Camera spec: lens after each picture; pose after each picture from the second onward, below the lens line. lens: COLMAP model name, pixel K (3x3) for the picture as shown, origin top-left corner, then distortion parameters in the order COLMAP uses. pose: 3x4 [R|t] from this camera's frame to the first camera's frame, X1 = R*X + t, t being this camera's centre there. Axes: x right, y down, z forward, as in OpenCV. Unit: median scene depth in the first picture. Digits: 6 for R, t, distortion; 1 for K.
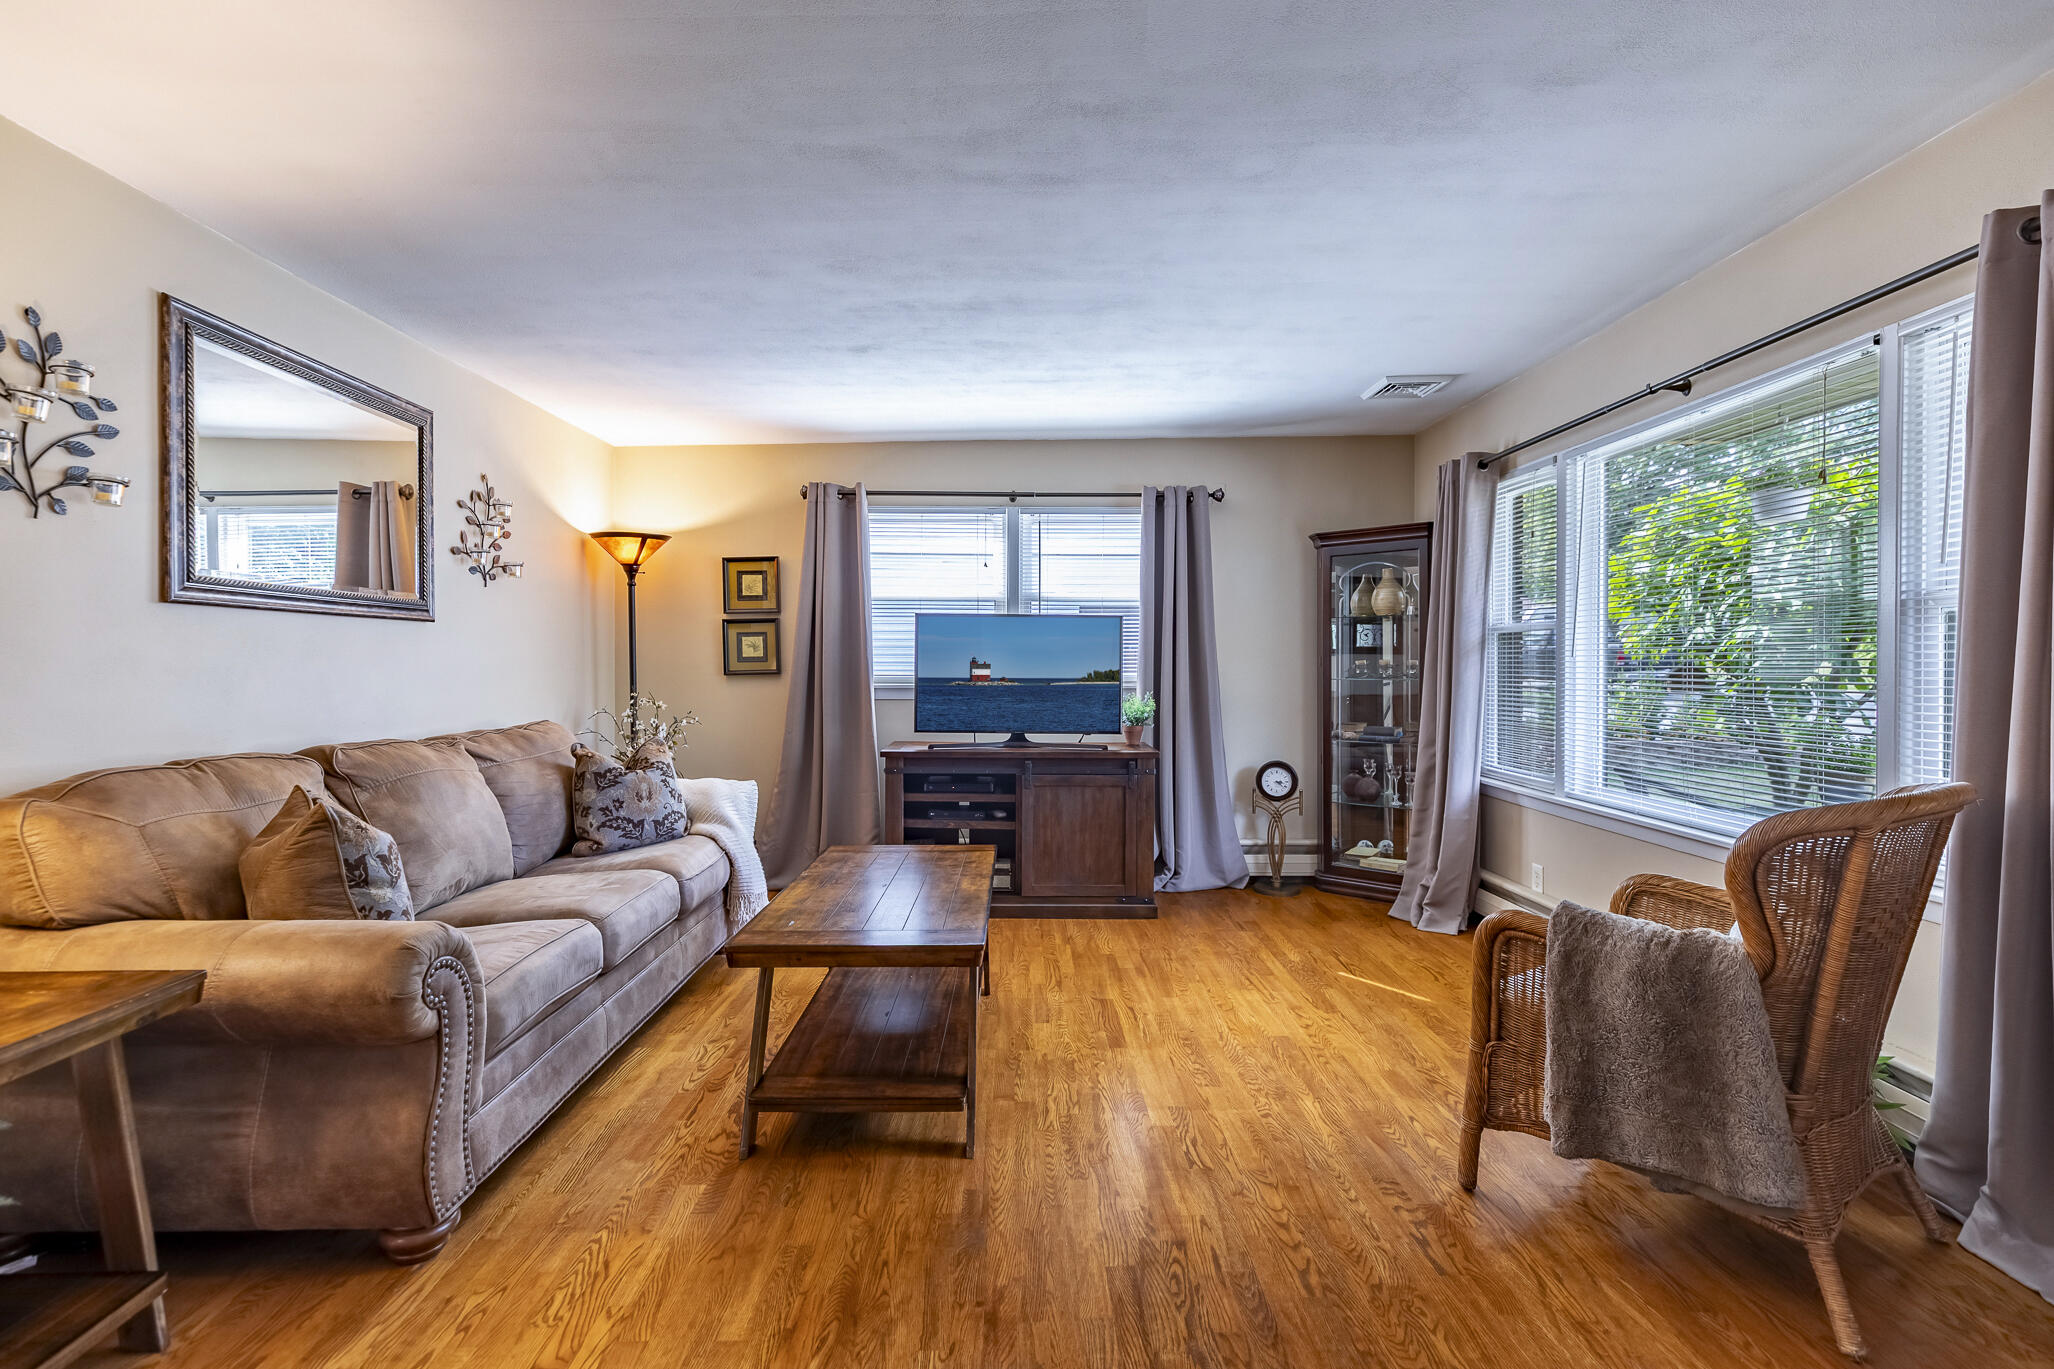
lens RADIAL K [[930.9, 0, 1020.2], [0, 930.9, 667.2], [0, 0, 1]] dist [0.002733, 0.001223]
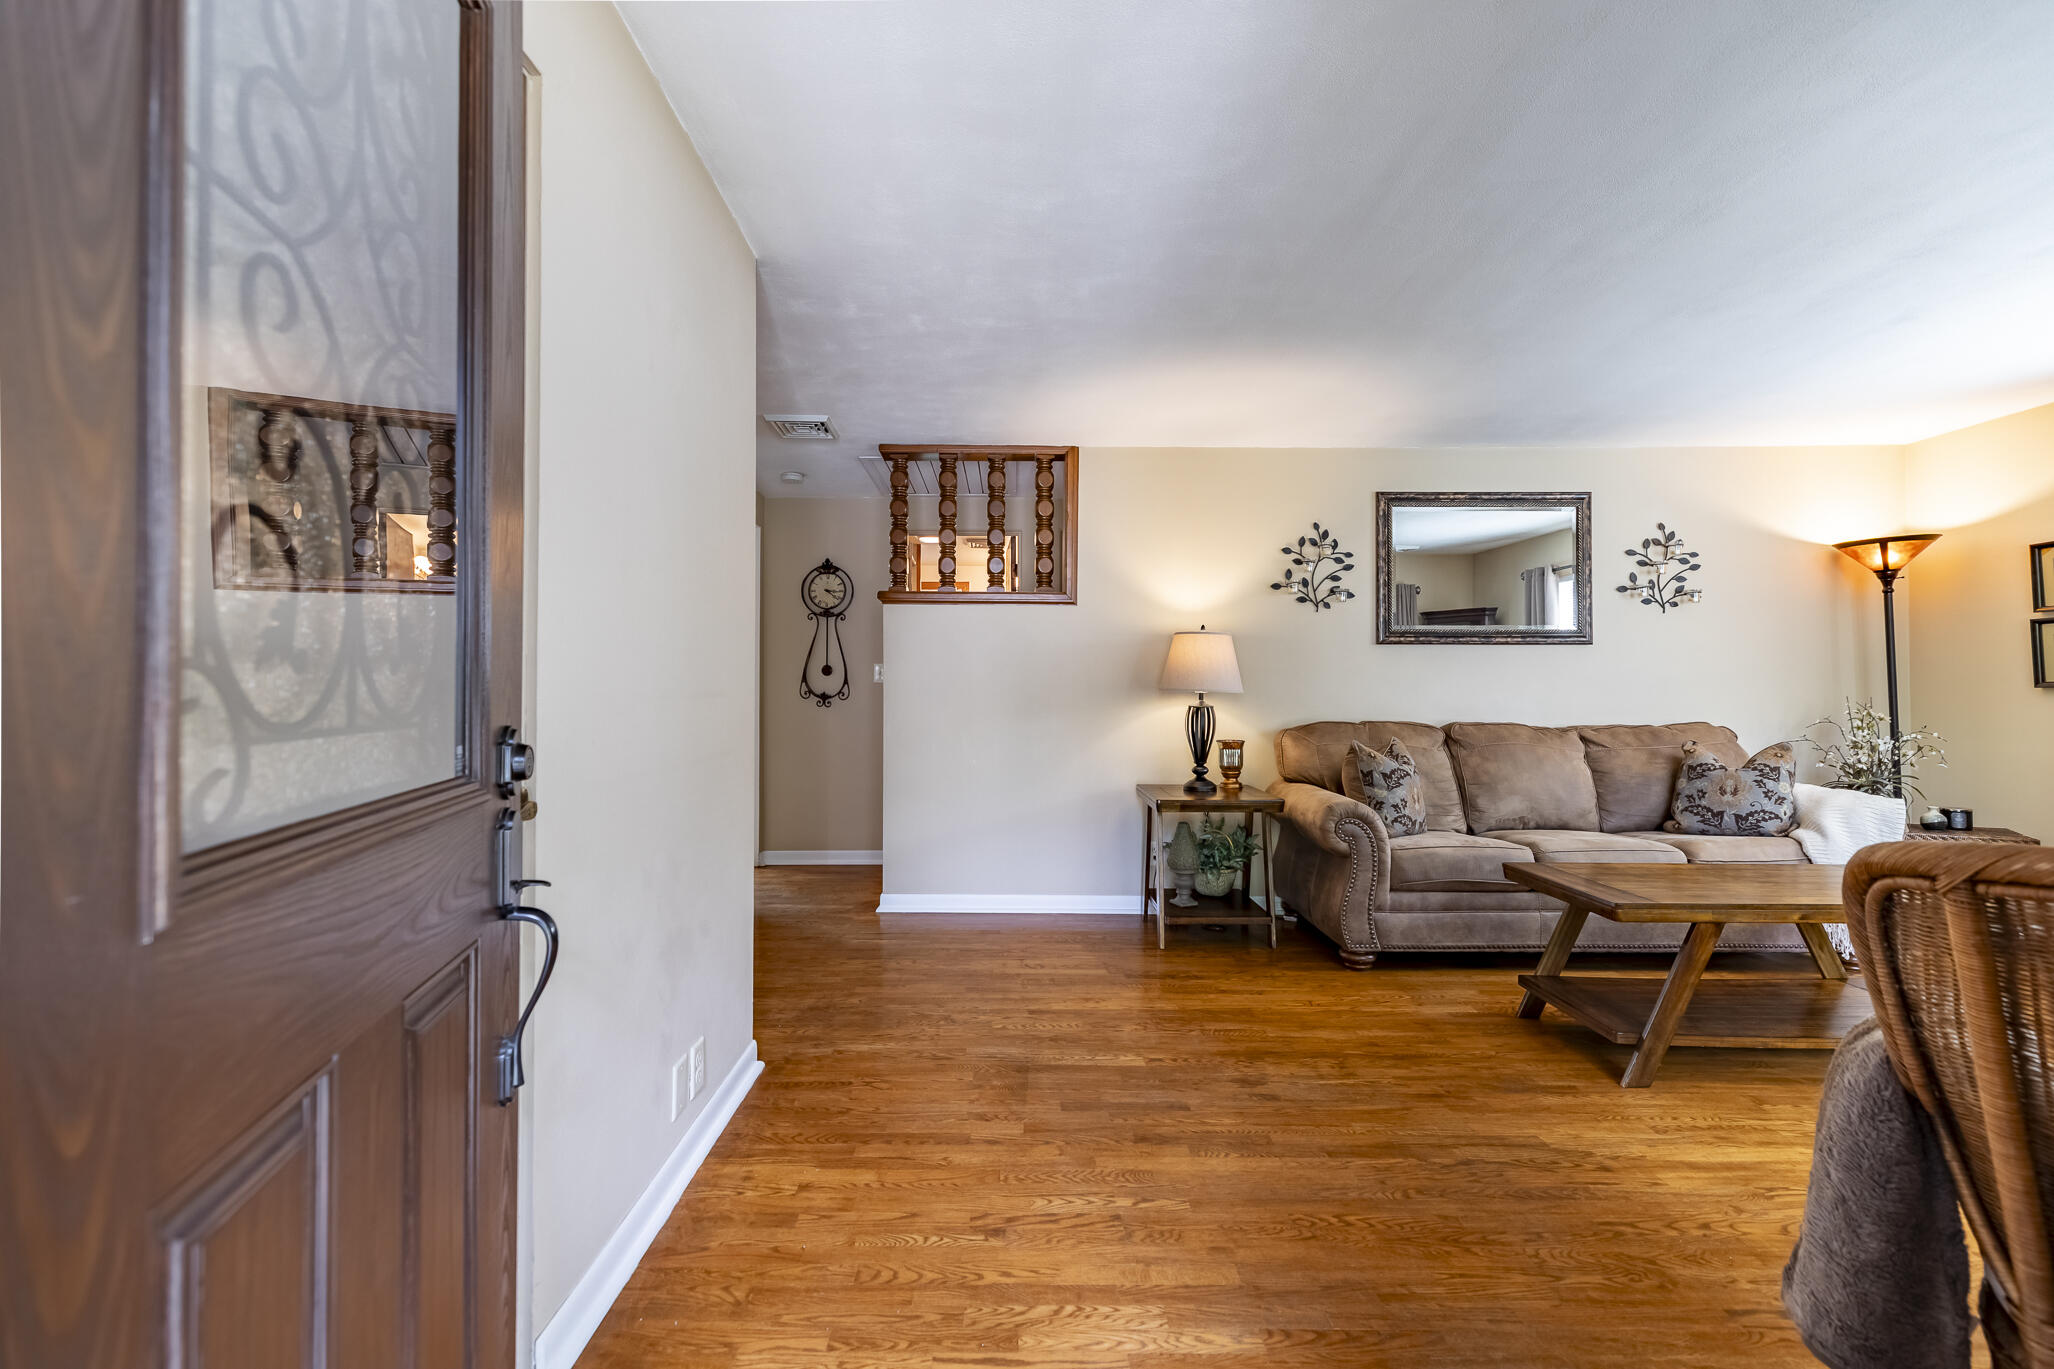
lens RADIAL K [[930.9, 0, 1020.2], [0, 930.9, 667.2], [0, 0, 1]] dist [0.002733, 0.001223]
pose [[-0.002615, -0.020745, -0.999781, 0.713178], [-0.003988, 0.999777, -0.020734, 0.016254], [0.999989, 0.003932, -0.002698, 0.151548]]
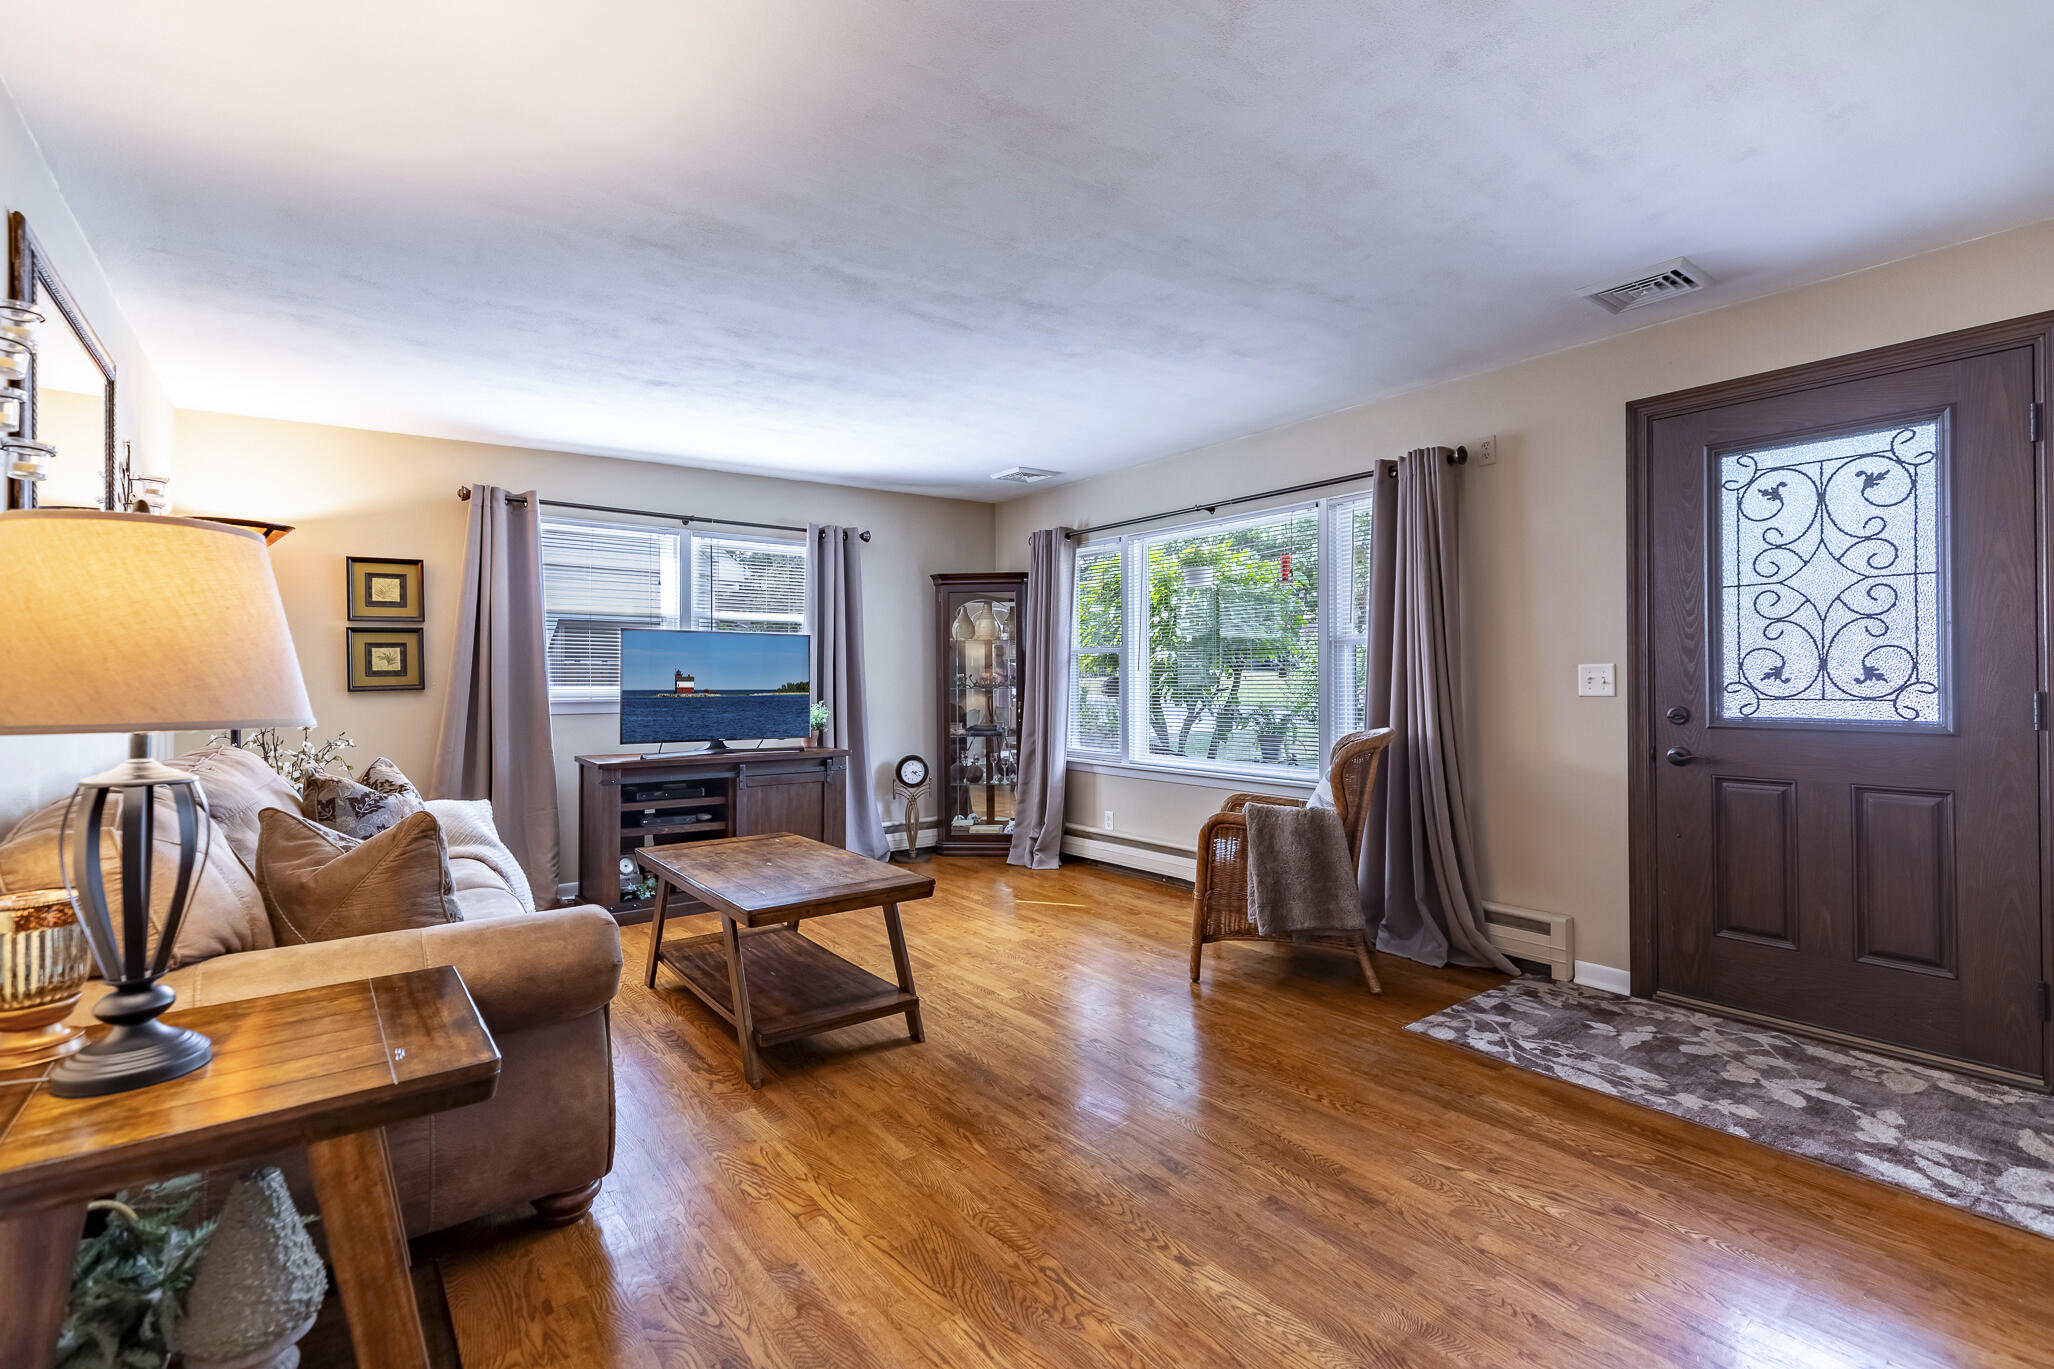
lens RADIAL K [[930.9, 0, 1020.2], [0, 930.9, 667.2], [0, 0, 1]] dist [0.002733, 0.001223]
pose [[0.799688, 0.003590, 0.600406, -0.465202], [0.007940, 0.999831, -0.016554, 0.007253], [-0.600364, 0.018005, 0.799524, -0.101863]]
